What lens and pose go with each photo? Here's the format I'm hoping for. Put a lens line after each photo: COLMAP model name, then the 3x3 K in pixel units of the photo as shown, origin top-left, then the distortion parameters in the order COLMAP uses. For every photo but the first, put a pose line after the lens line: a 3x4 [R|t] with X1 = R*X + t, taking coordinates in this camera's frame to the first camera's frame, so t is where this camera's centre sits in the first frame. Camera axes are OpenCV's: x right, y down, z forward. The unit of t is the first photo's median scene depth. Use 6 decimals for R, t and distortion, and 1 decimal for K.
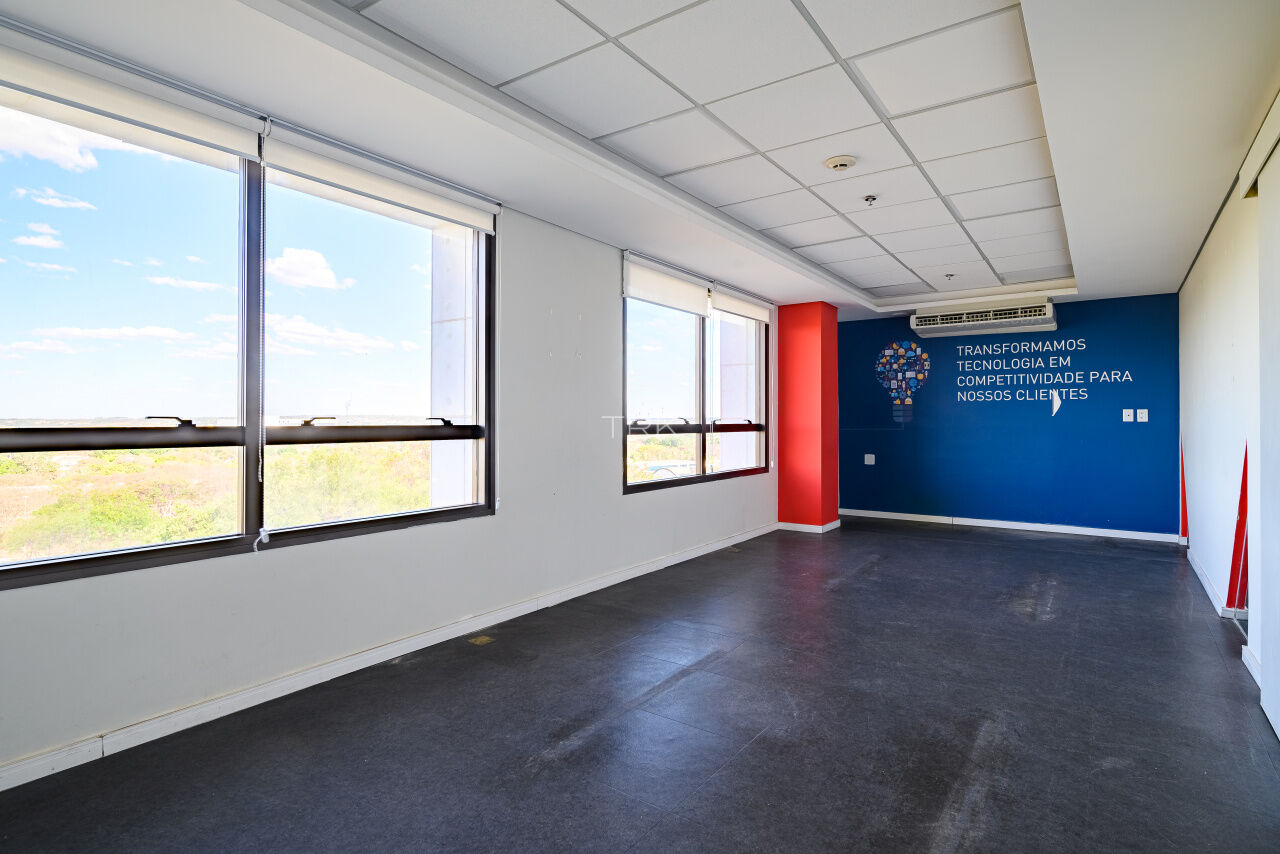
lens RADIAL K [[651.5, 0, 645.6], [0, 651.5, 413.5], [0, 0, 1]] dist [-0.012599, 0.005841]
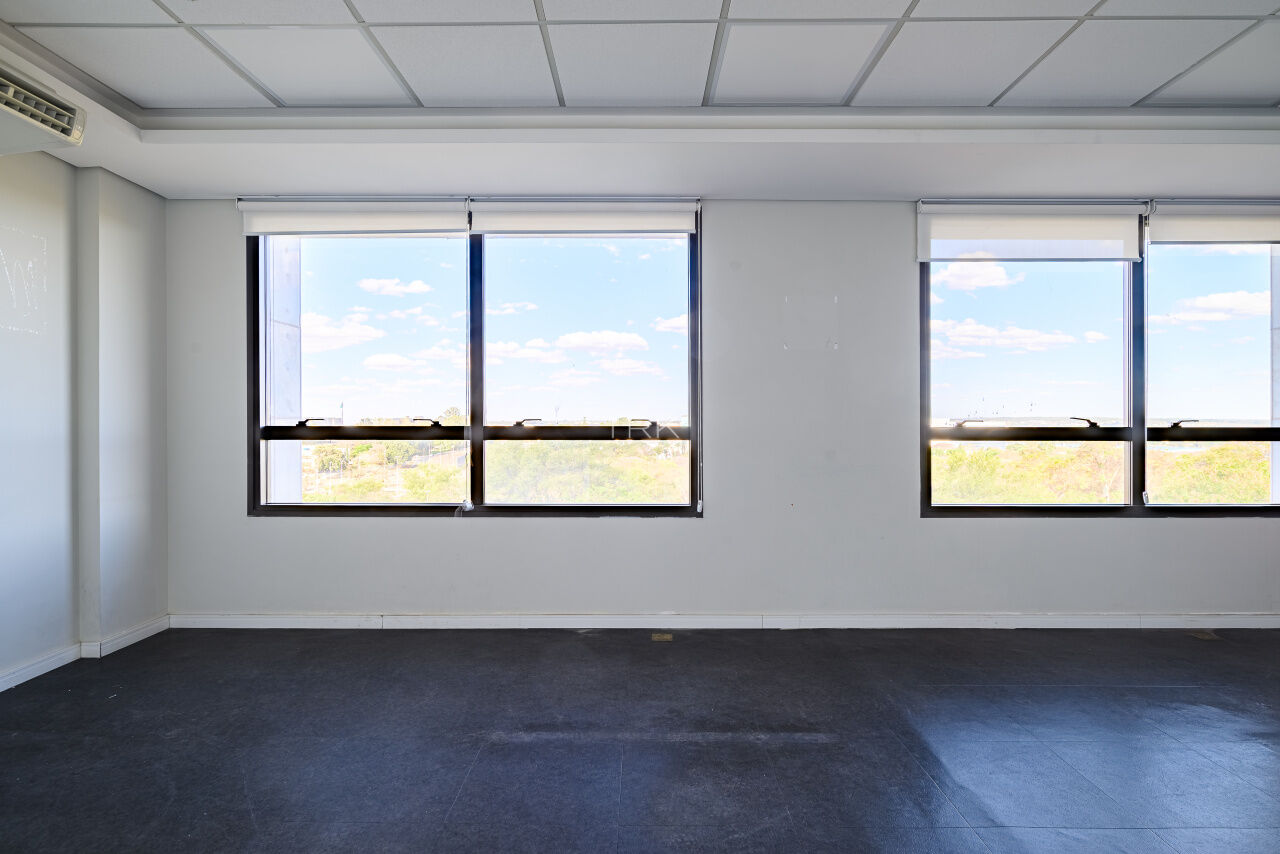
lens RADIAL K [[651.5, 0, 633.3], [0, 651.5, 422.5], [0, 0, 1]] dist [-0.012599, 0.005841]
pose [[0.572596, -0.000451, -0.819838, 0.620822], [0.009061, 0.999942, 0.005778, 0.005976], [0.819788, -0.010737, 0.572567, 0.423081]]
